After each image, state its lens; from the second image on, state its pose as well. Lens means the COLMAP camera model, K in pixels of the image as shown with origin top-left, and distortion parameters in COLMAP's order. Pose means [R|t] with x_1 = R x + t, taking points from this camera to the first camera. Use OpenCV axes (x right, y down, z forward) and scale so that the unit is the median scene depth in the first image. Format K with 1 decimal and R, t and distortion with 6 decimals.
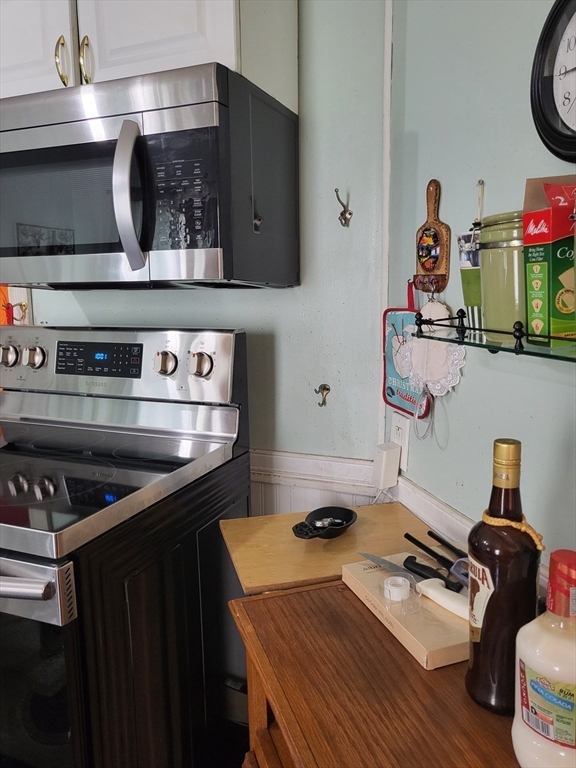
lens RADIAL K [[589.1, 0, 289.2], [0, 589.1, 379.3], [0, 0, 1]] dist [-0.001035, 0.004503]
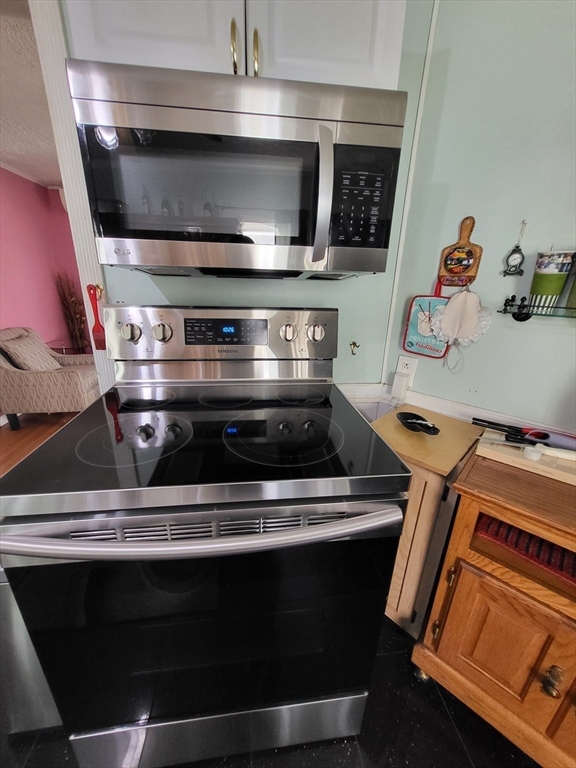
lens RADIAL K [[298.4, 0, 286.5], [0, 298.4, 390.2], [0, 0, 1]] dist [0.000456, -0.000283]
pose [[0.876942, -0.130765, 0.462464, -0.641631], [0.041200, 0.979185, 0.198745, -0.040714], [-0.478826, -0.155234, 0.864076, 0.411887]]
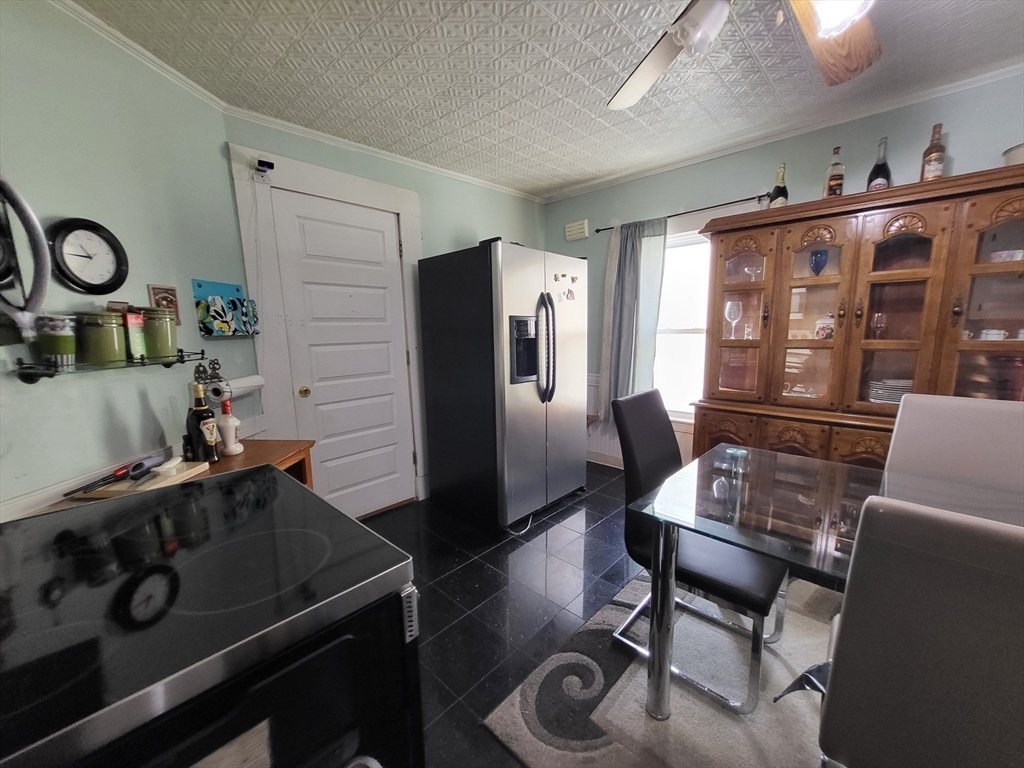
lens RADIAL K [[397.8, 0, 510.1], [0, 397.8, 388.3], [0, 0, 1]] dist [0.000456, -0.000283]
pose [[-0.930239, -0.029094, 0.365799, -1.105741], [0.083466, 0.953948, 0.288127, -0.193652], [-0.357336, 0.298558, -0.884971, 1.197470]]
